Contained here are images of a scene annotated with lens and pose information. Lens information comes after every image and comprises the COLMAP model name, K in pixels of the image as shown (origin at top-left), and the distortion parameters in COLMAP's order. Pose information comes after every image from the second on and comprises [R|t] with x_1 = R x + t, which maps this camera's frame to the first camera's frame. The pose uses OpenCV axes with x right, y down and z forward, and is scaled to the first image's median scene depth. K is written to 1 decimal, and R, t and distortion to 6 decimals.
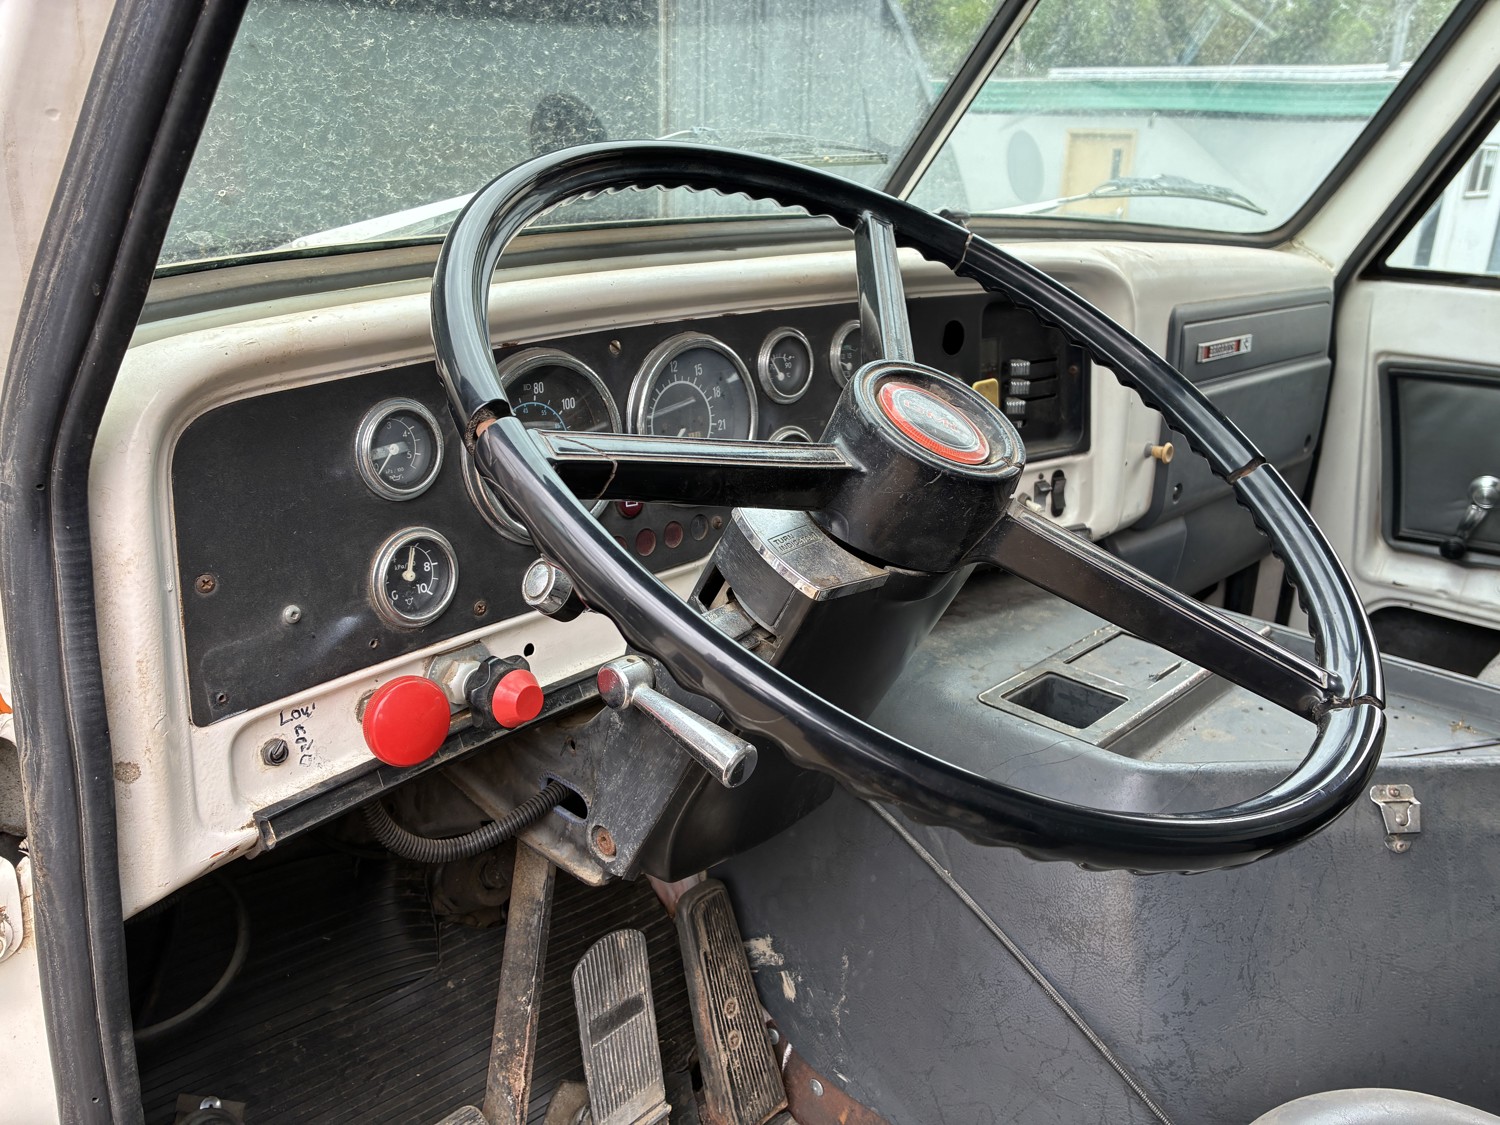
lens RADIAL K [[1156.2, 0, 750.0], [0, 1156.2, 562.5], [0, 0, 1]] dist [0.011963, 0.000298]
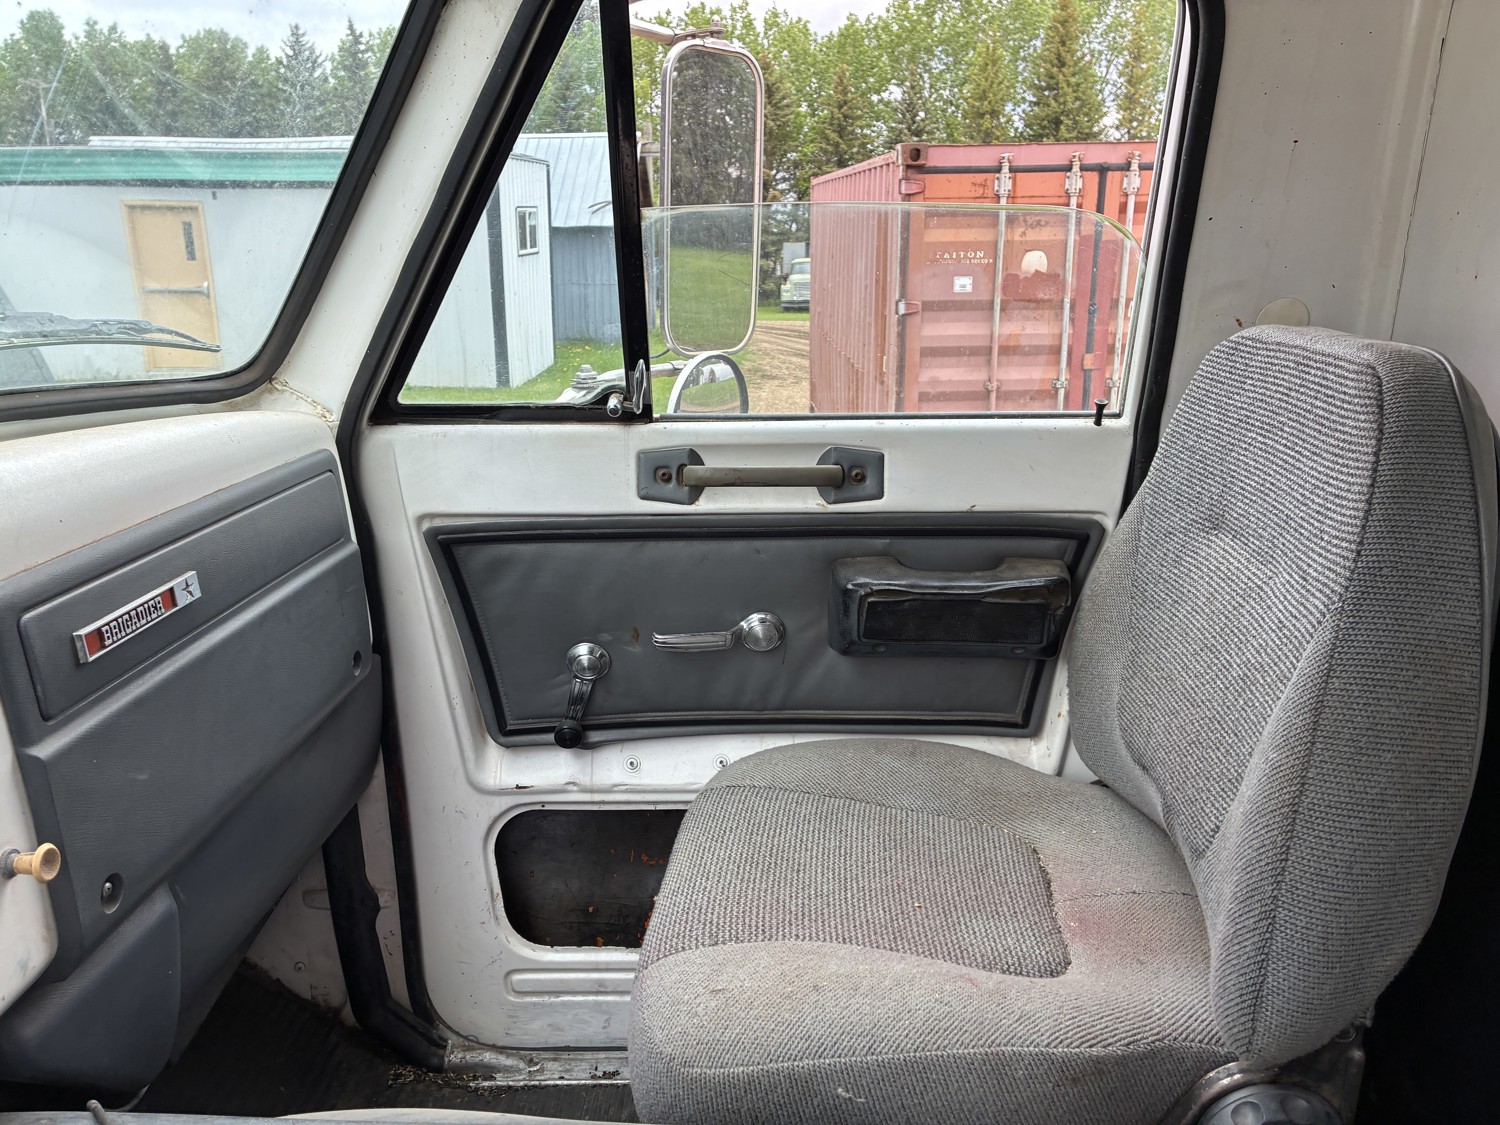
lens RADIAL K [[1163.4, 0, 723.3], [0, 1163.4, 561.5], [0, 0, 1]] dist [0.041610, -0.071695]
pose [[0.768070, -0.210736, 0.604698, 0.232679], [0.243279, 0.969527, 0.028872, -0.128044], [-0.592355, 0.124934, 0.795932, 0.290106]]
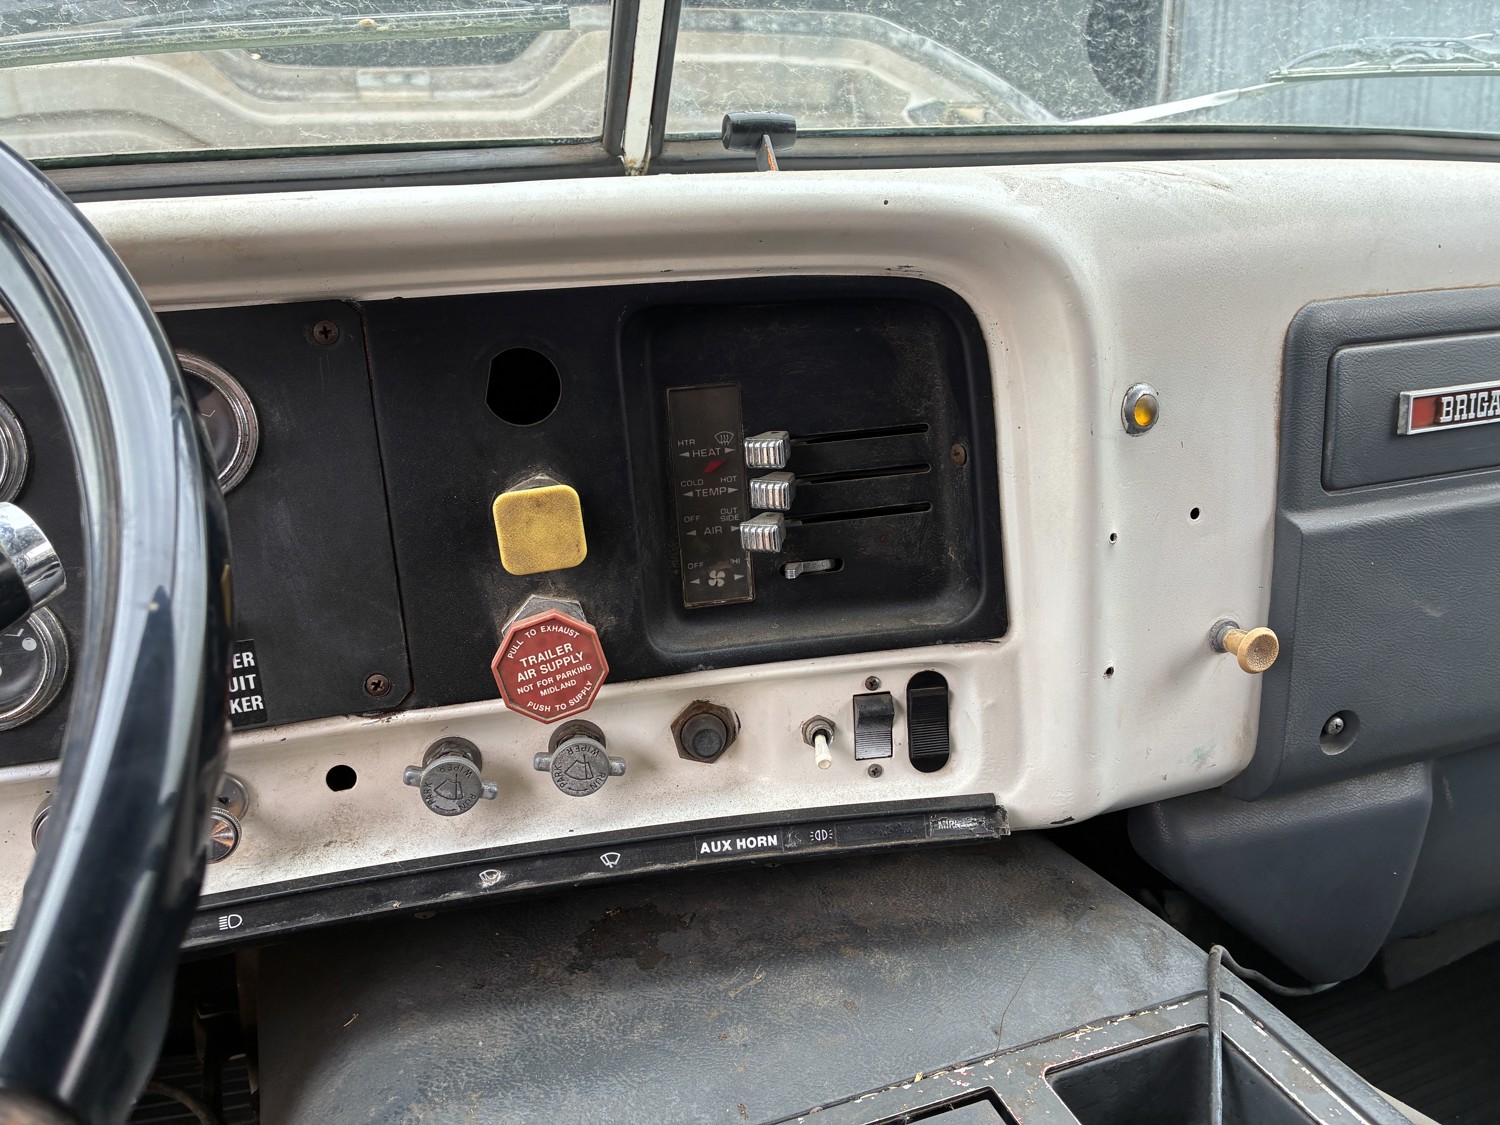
lens RADIAL K [[1163.4, 0, 723.3], [0, 1163.4, 561.5], [0, 0, 1]] dist [0.041610, -0.071695]
pose [[0.888259, 0.081689, -0.452021, 0.288432], [-0.084856, 0.996304, 0.013301, -0.088513], [0.451437, 0.026543, 0.891908, 0.404275]]
